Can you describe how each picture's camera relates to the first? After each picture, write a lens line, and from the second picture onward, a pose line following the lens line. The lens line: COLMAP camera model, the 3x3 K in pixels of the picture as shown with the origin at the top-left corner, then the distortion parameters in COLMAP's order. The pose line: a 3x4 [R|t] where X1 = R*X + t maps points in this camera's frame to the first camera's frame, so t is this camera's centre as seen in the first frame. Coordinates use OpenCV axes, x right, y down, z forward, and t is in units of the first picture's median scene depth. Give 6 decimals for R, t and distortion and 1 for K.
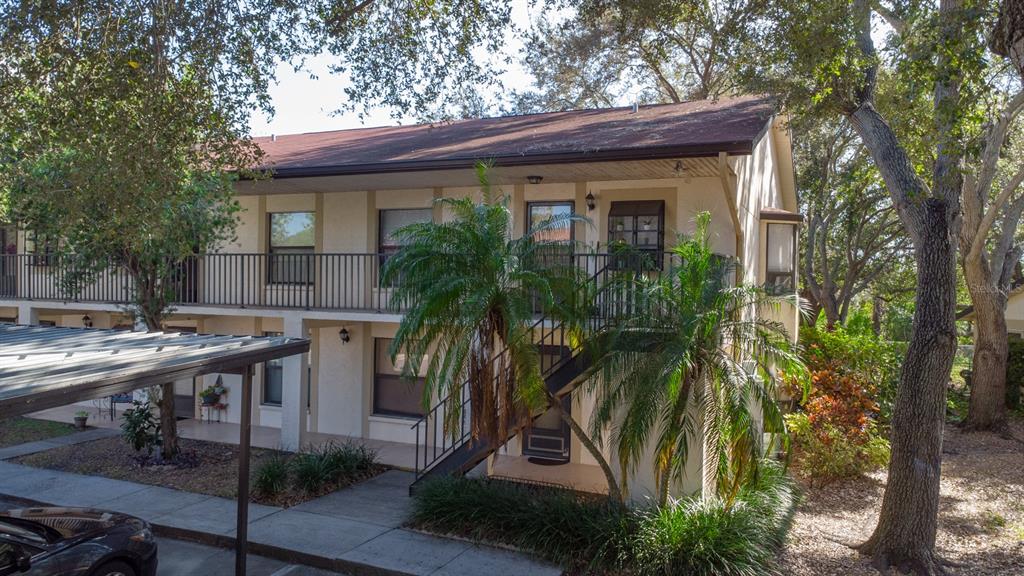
lens RADIAL K [[769.3, 0, 512.0], [0, 769.3, 288.0], [0, 0, 1]] dist [0.001564, -0.002128]
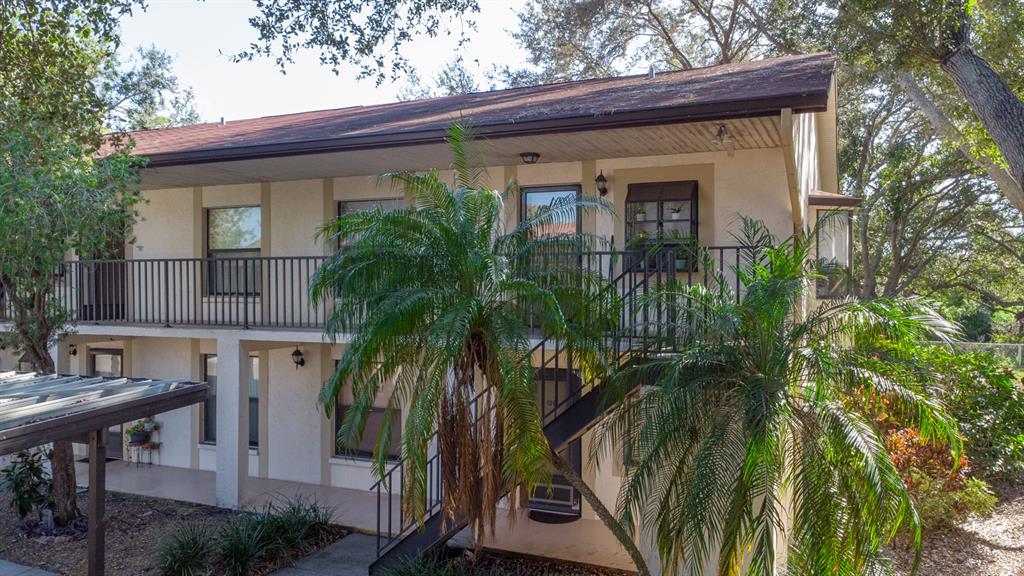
lens RADIAL K [[769.3, 0, 512.0], [0, 769.3, 288.0], [0, 0, 1]] dist [0.001564, -0.002128]
pose [[0.999837, -0.018041, -0.001169, 0.010015], [0.018043, 0.999835, 0.001949, -0.010745], [0.001133, -0.001970, 0.999997, 0.221548]]
